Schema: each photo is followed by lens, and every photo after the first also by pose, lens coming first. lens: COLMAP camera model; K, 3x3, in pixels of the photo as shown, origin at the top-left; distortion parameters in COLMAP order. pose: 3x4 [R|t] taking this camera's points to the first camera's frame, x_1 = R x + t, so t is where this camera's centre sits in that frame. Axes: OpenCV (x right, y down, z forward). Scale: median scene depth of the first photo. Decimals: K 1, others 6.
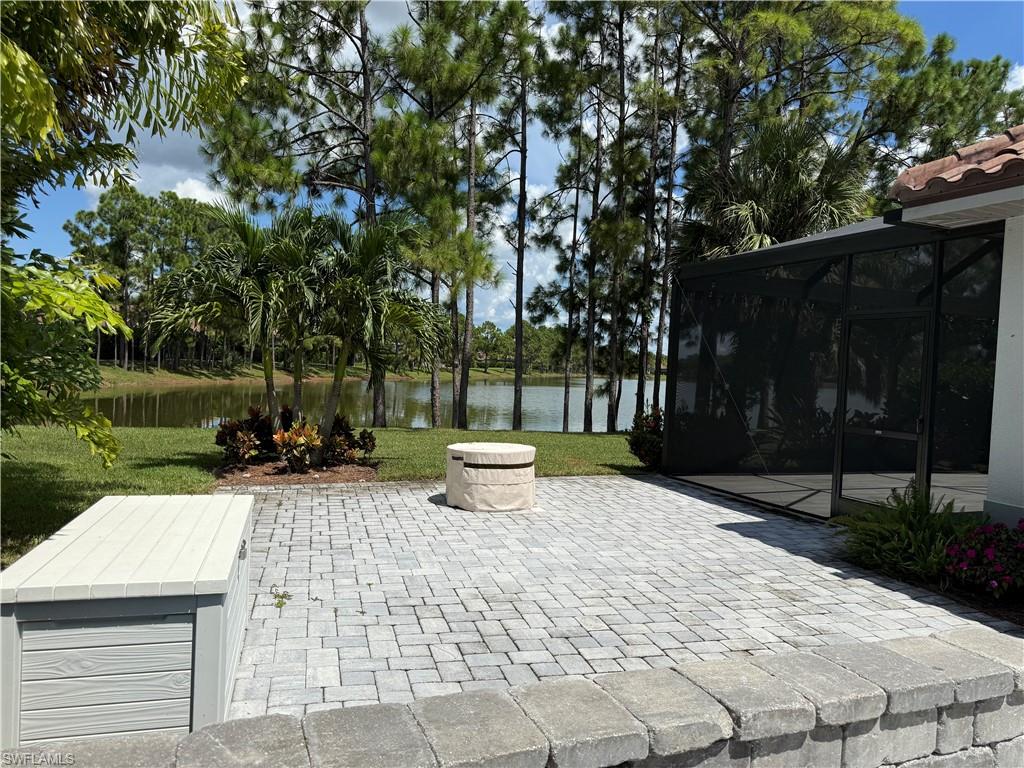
lens RADIAL K [[722.6, 0, 515.3], [0, 722.6, 390.6], [0, 0, 1]] dist [0.030674, -0.033538]
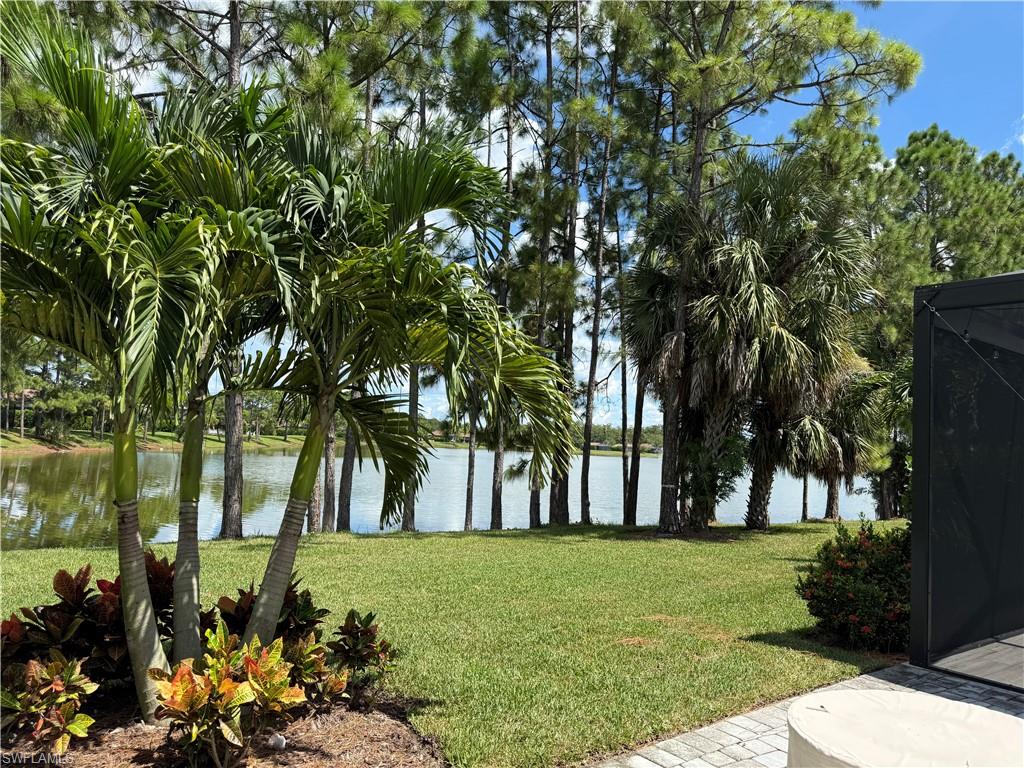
lens RADIAL K [[722.6, 0, 520.3], [0, 722.6, 384.7], [0, 0, 1]] dist [0.030674, -0.033538]
pose [[0.959505, 0.027935, 0.280301, -0.115429], [0.000791, 0.994800, -0.101849, -0.017912], [-0.281689, 0.097946, 0.954494, 0.265900]]
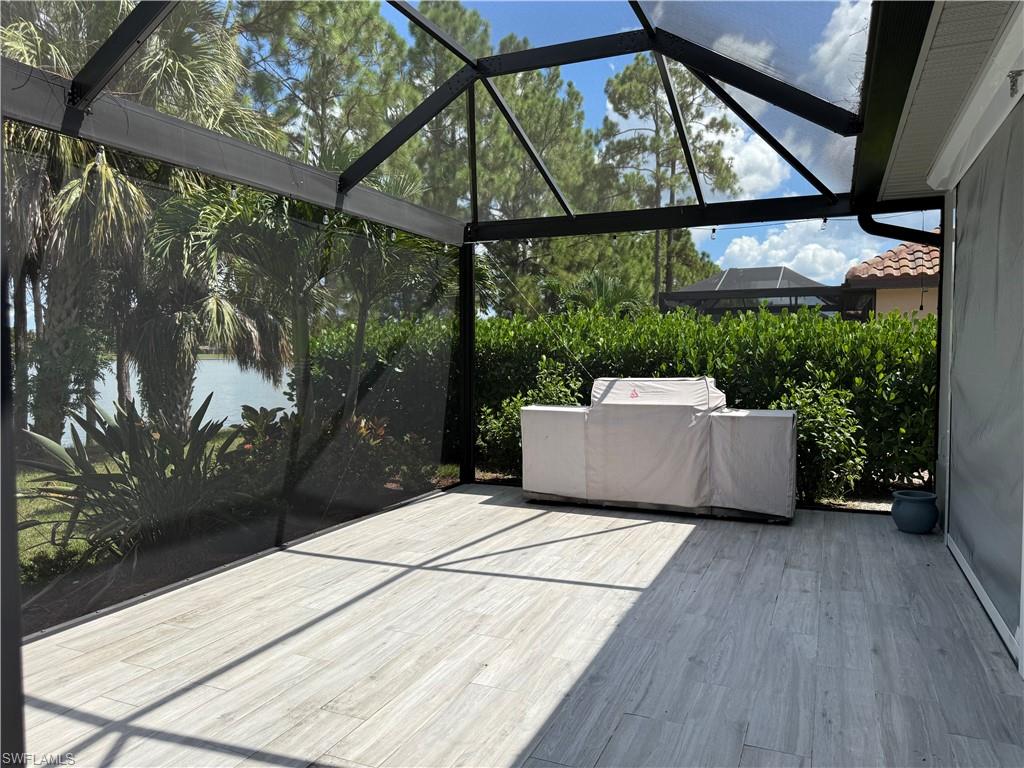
lens RADIAL K [[722.6, 0, 510.6], [0, 722.6, 378.7], [0, 0, 1]] dist [0.030674, -0.033538]
pose [[0.711268, -0.077759, 0.698607, 0.154688], [0.061075, 0.996940, 0.048784, -0.006403], [-0.700263, 0.007969, 0.713841, 0.313347]]
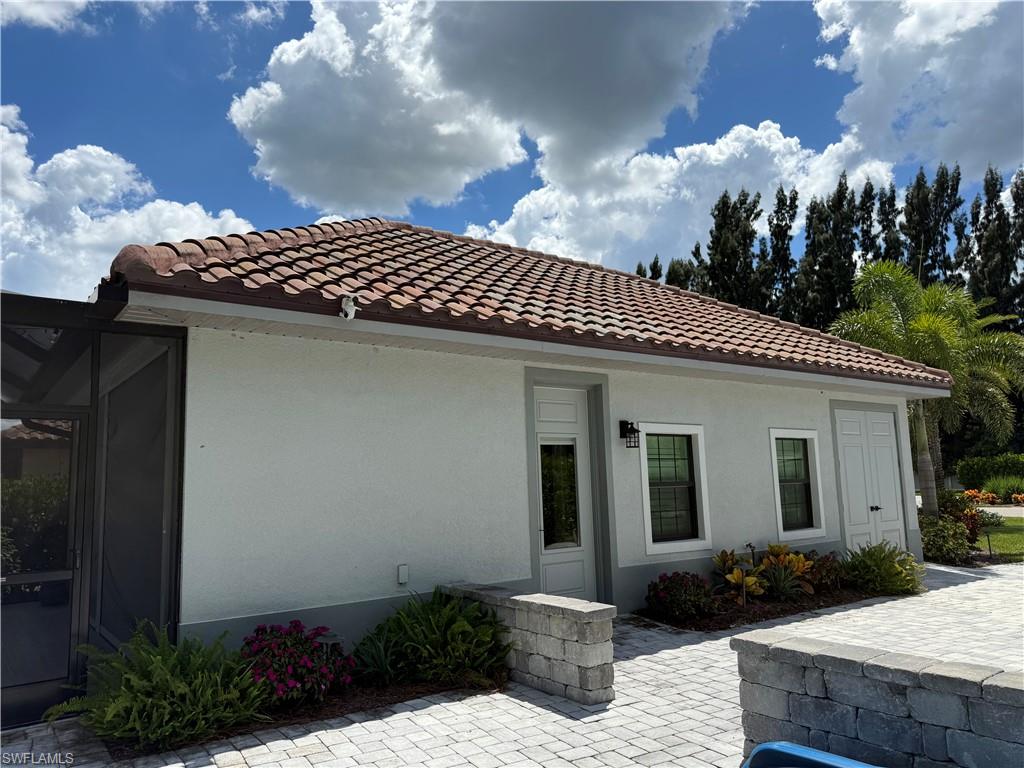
lens RADIAL K [[722.6, 0, 498.2], [0, 722.6, 389.1], [0, 0, 1]] dist [0.030674, -0.033538]
pose [[-0.253160, 0.083322, 0.963829, -0.103765], [0.051443, 0.996034, -0.072594, -0.017025], [-0.966056, 0.031204, -0.256443, 0.234982]]
